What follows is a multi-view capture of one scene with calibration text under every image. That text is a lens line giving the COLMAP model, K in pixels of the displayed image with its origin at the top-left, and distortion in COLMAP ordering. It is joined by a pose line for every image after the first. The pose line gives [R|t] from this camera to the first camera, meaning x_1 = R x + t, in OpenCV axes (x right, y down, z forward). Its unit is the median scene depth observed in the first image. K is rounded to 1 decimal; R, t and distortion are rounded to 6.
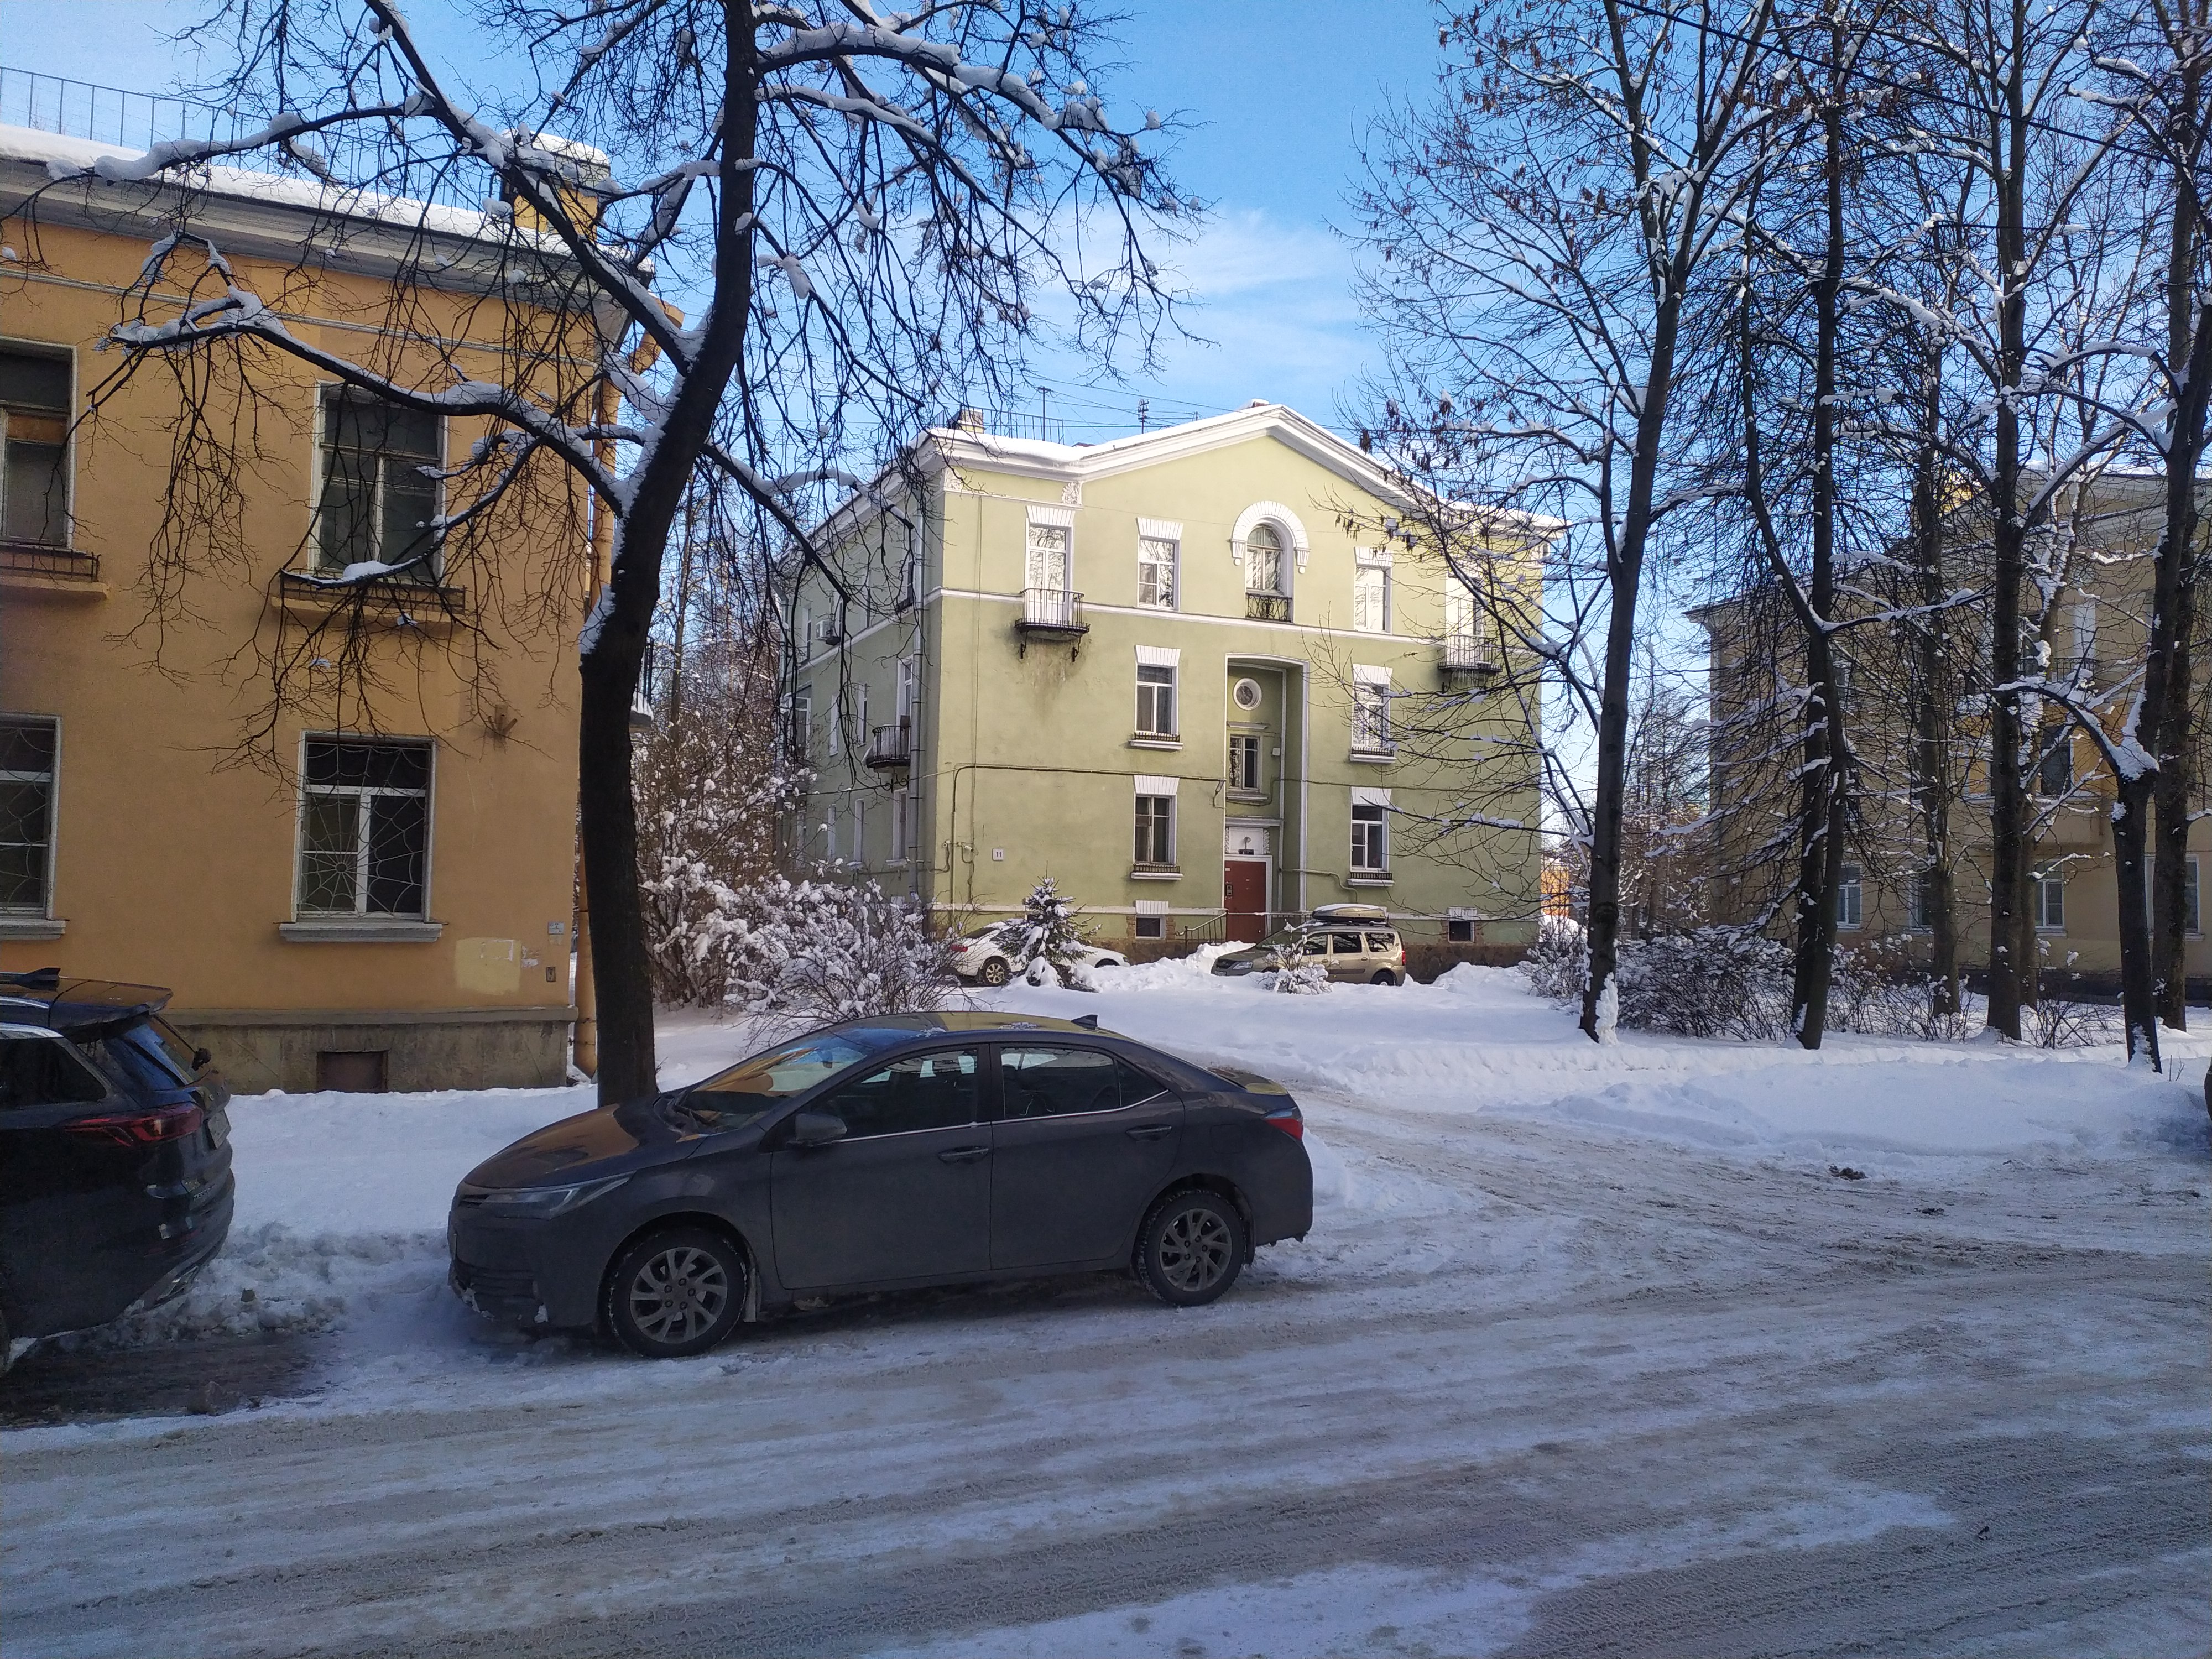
lens RADIAL K [[1660.5, 0, 1106.0], [0, 1660.5, 829.5], [0, 0, 1]] dist [0.045694, -0.004244]
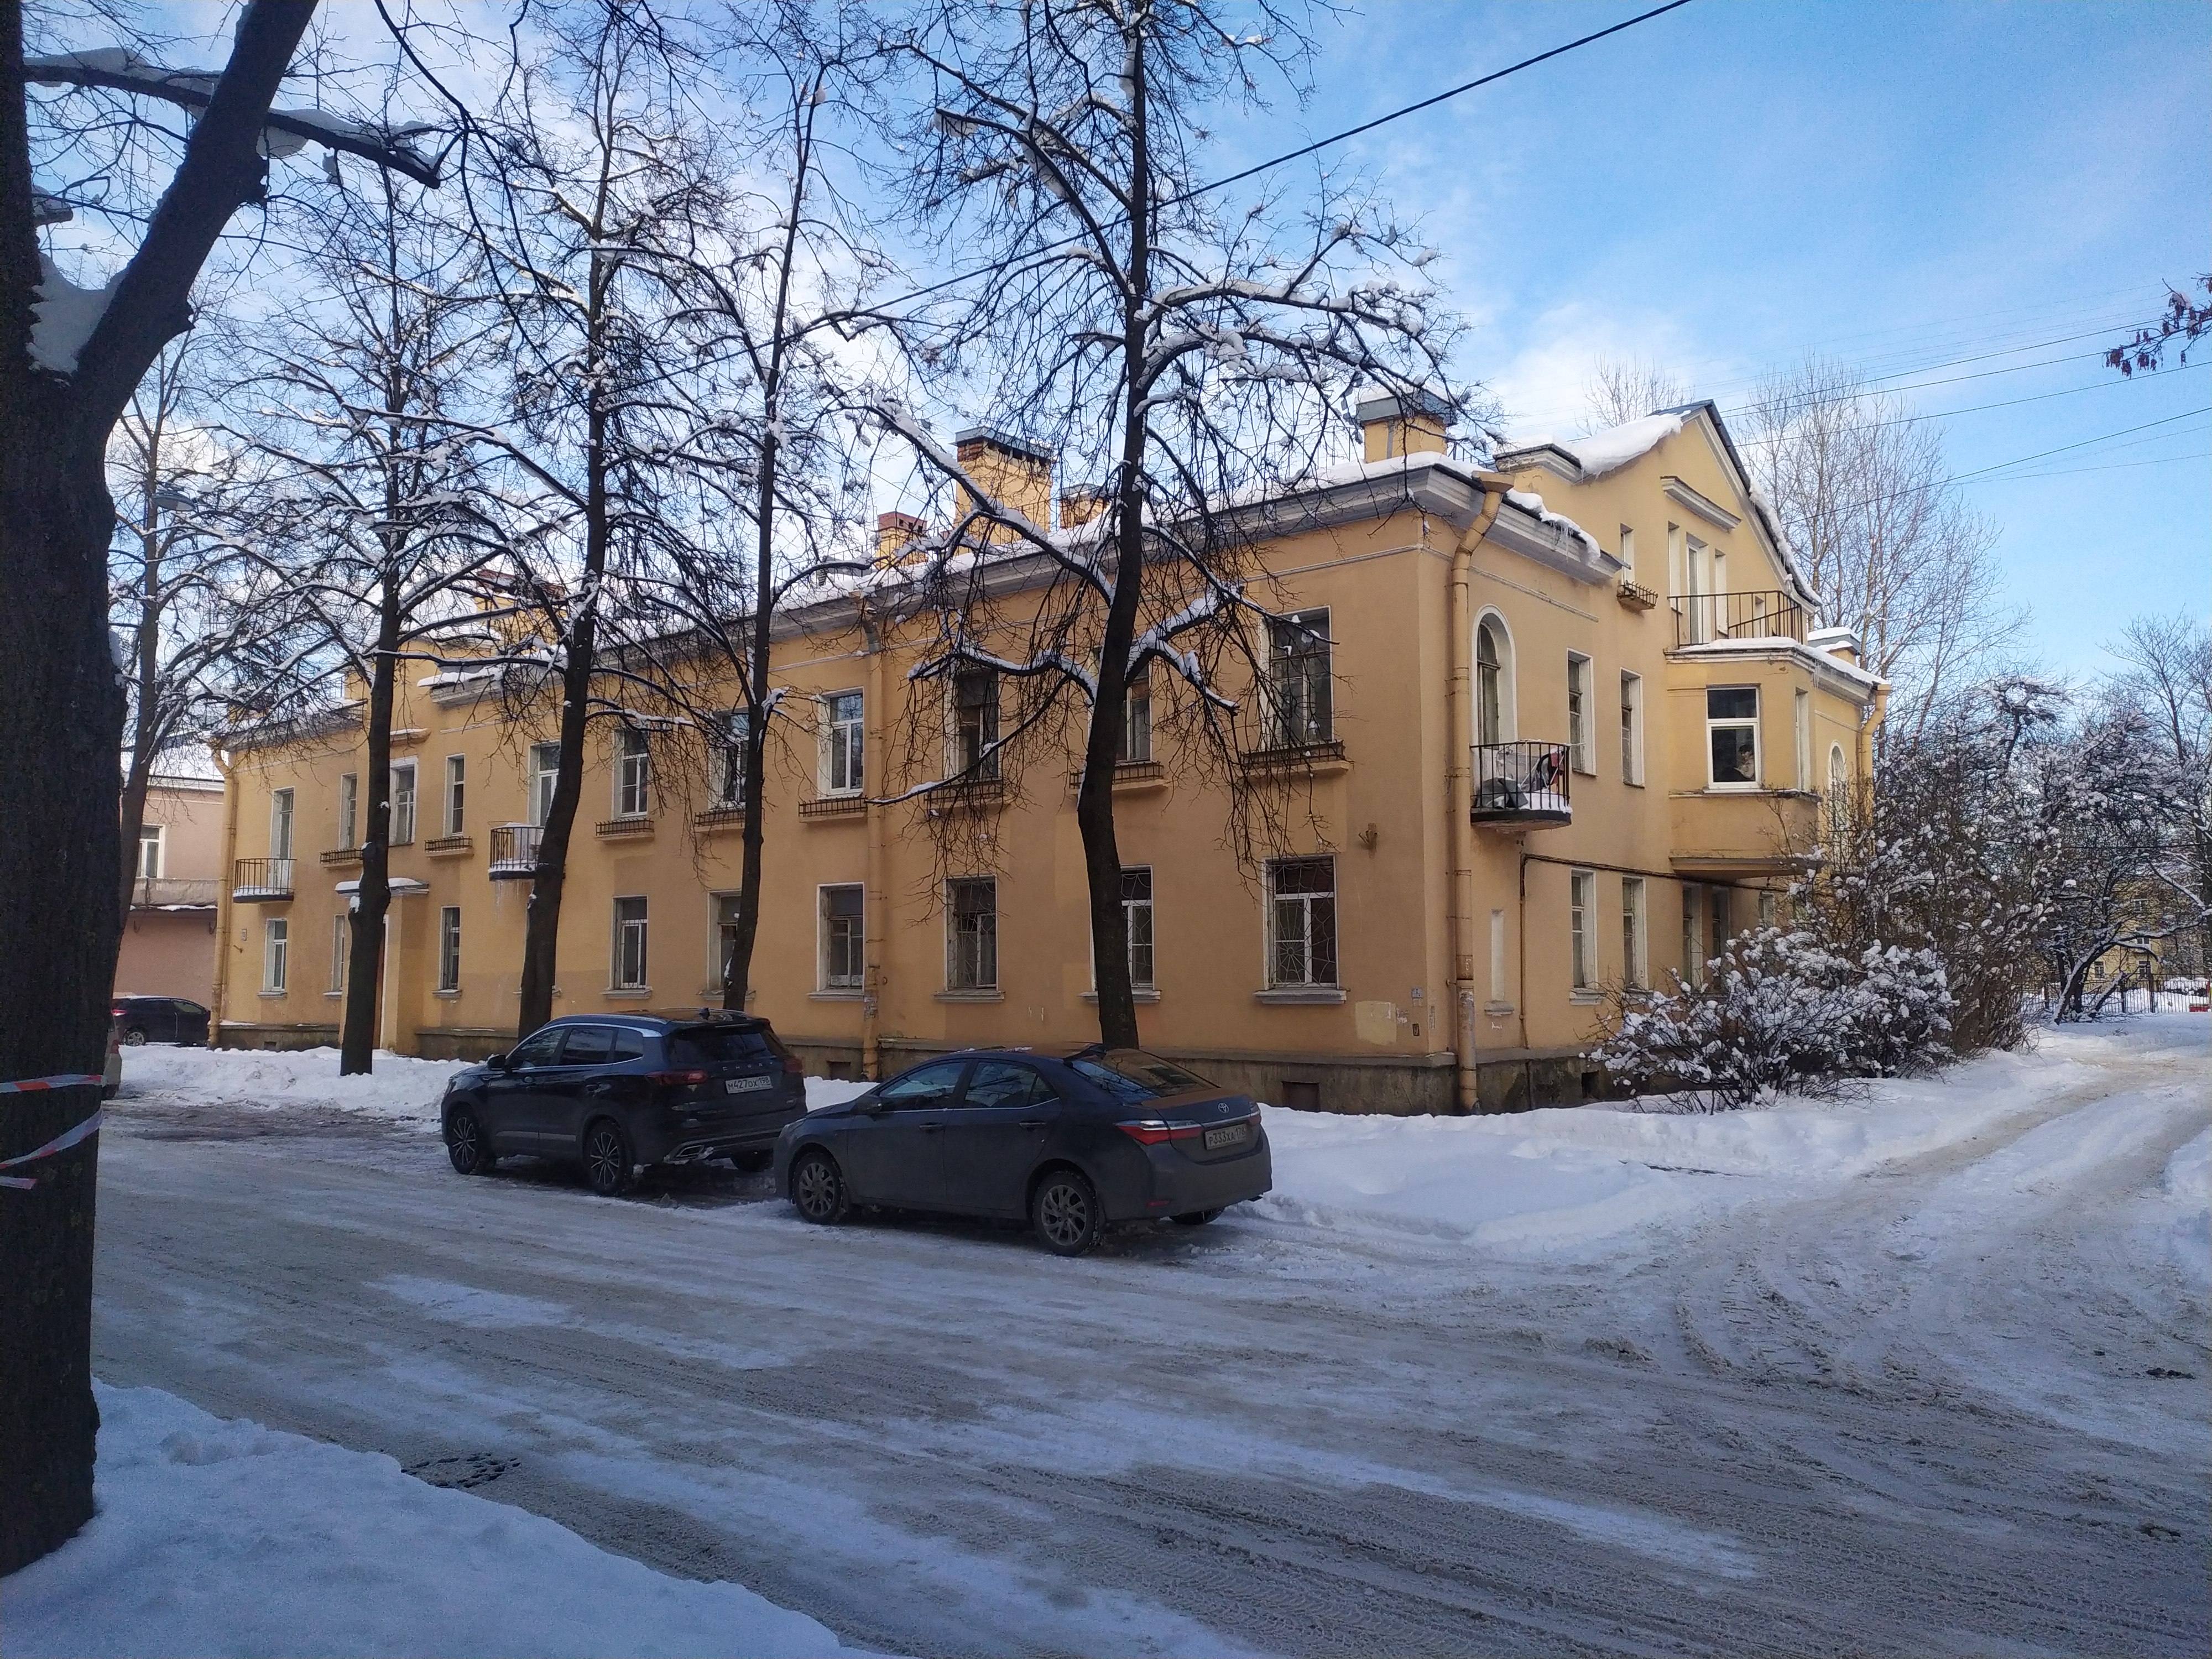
lens RADIAL K [[1660.5, 0, 1106.0], [0, 1660.5, 829.5], [0, 0, 1]] dist [0.045694, -0.004244]
pose [[0.437487, -0.102756, -0.893334, 0.739342], [0.057513, 0.994613, -0.086240, 0.032084], [0.897383, -0.013650, 0.441040, 0.241334]]
